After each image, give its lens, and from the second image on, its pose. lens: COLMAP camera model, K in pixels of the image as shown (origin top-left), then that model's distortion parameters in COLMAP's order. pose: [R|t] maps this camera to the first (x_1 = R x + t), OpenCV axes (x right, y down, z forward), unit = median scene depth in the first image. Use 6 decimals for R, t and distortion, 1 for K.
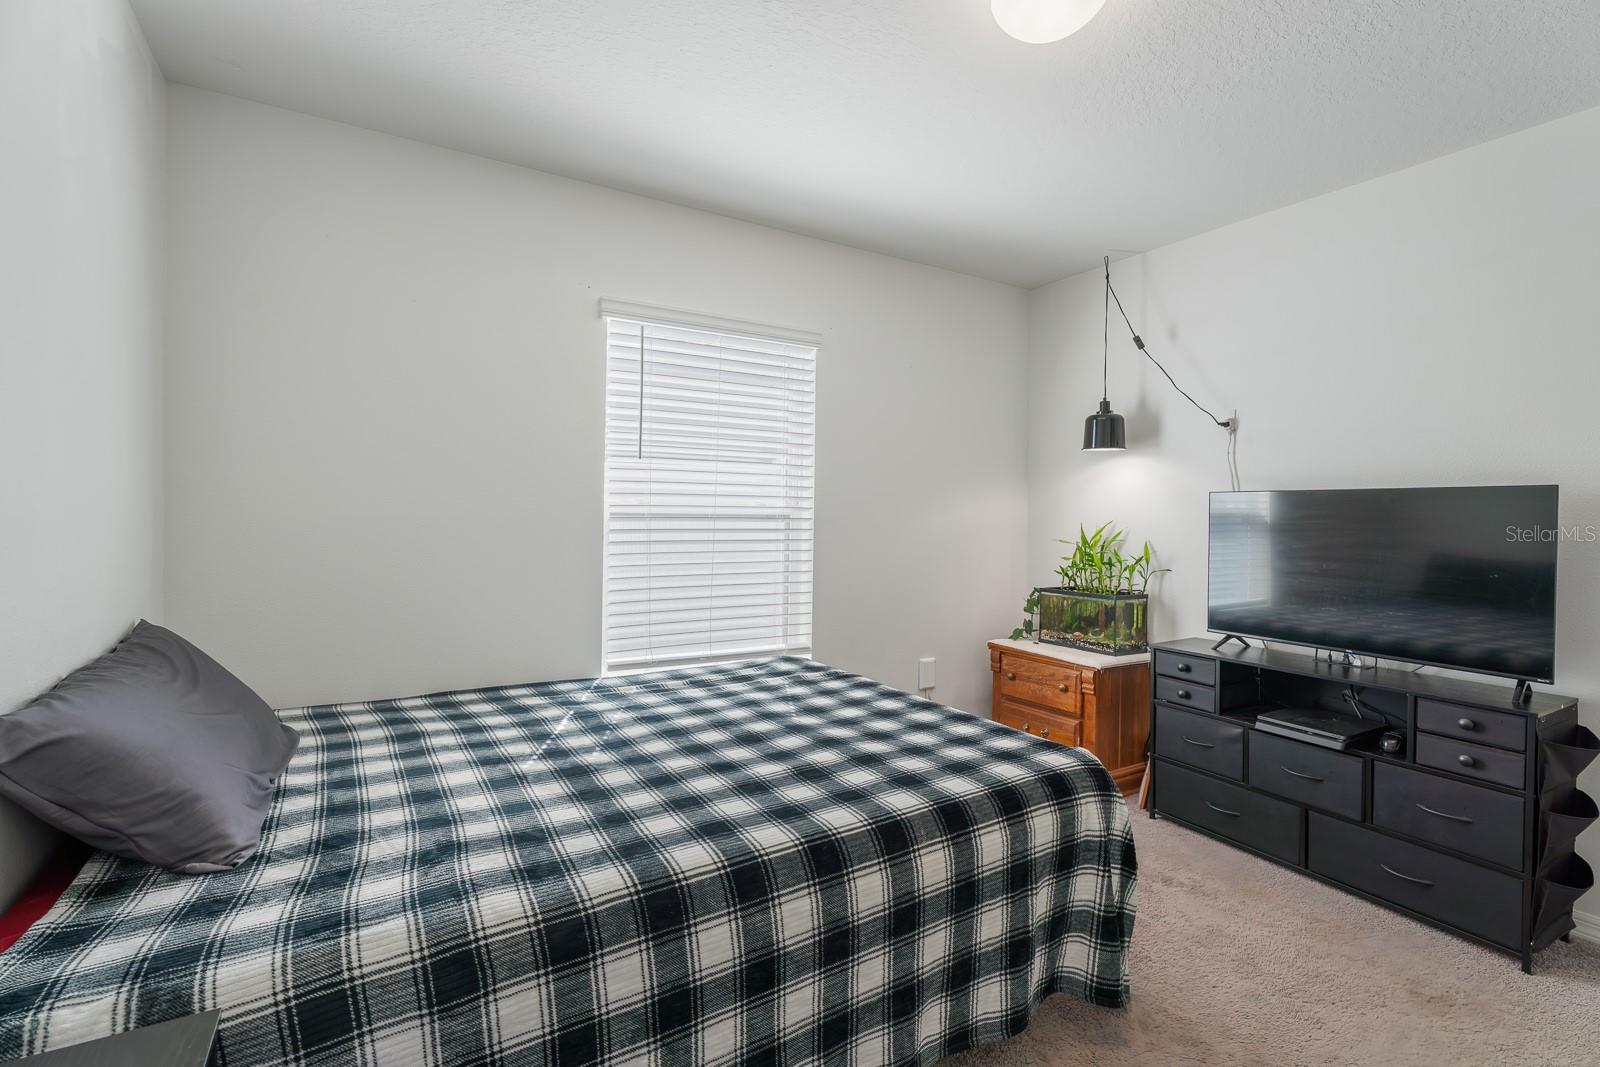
lens RADIAL K [[713.9, 0, 794.3], [0, 713.9, 512.6], [0, 0, 1]] dist [0.000309, 0.000096]
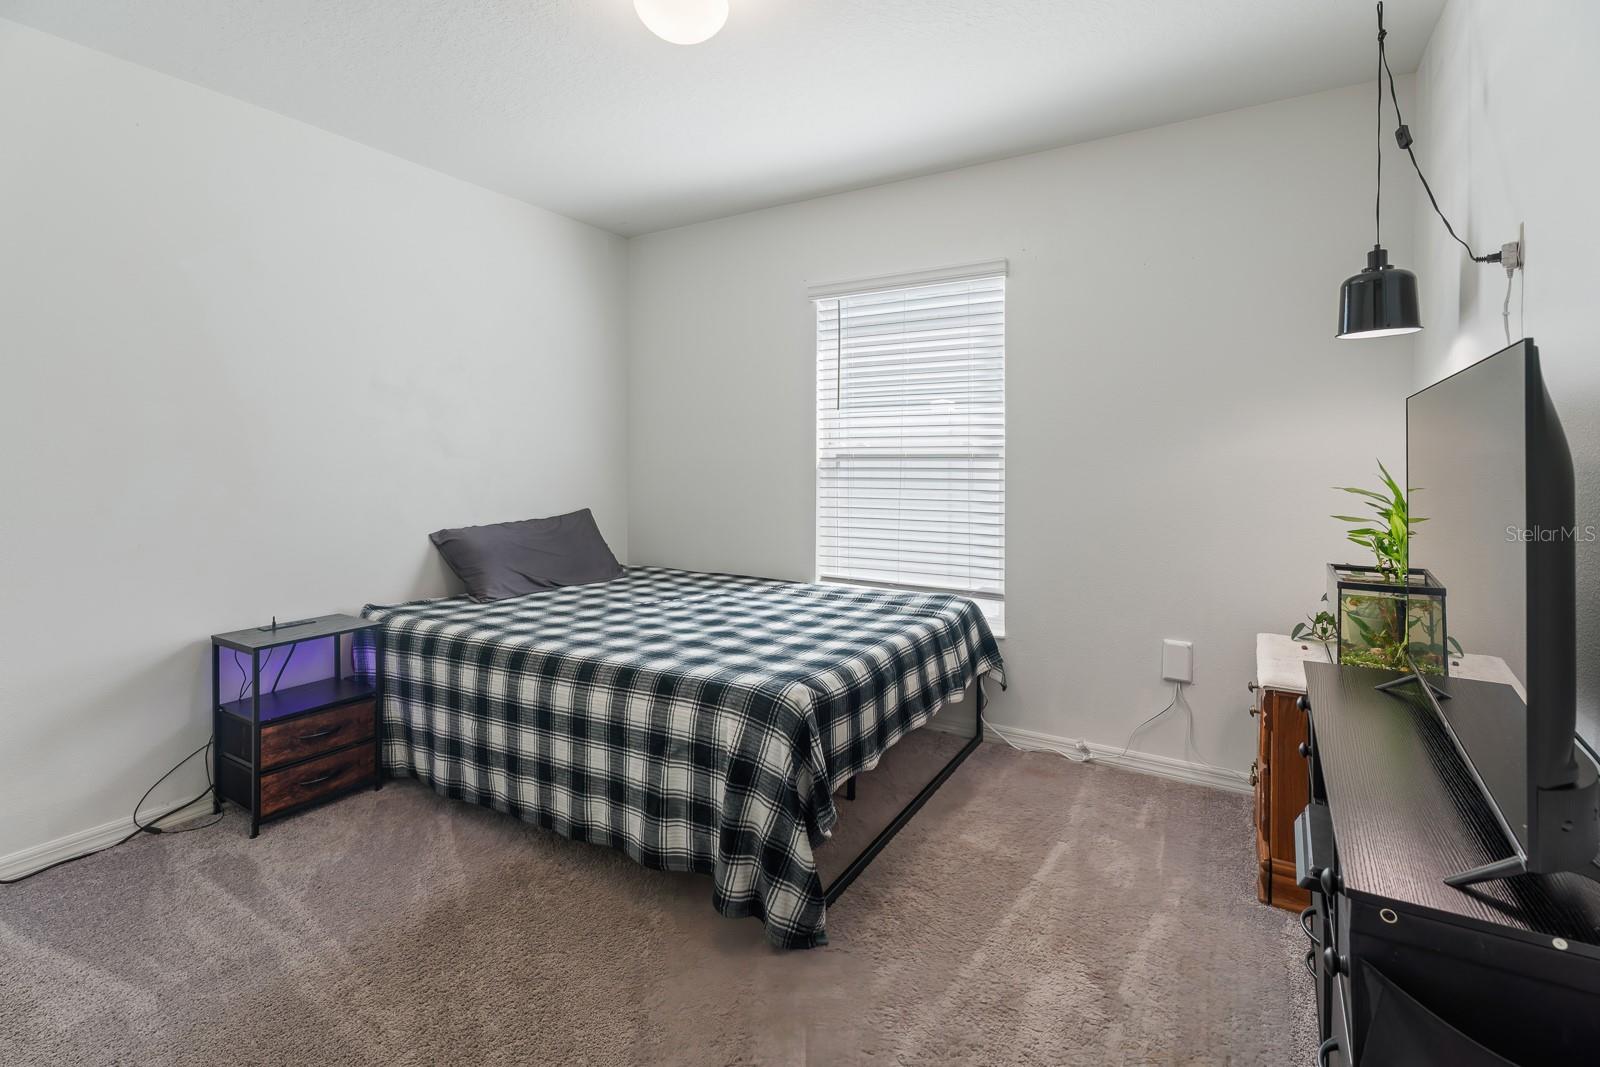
lens RADIAL K [[712.4, 0, 800.6], [0, 712.4, 455.8], [0, 0, 1]] dist [0.000125, 0.000045]
pose [[0.506901, -0.015121, -0.861872, 0.788841], [0.015717, 0.999842, -0.008297, 0.011549], [0.861861, -0.009340, 0.507058, 0.326990]]
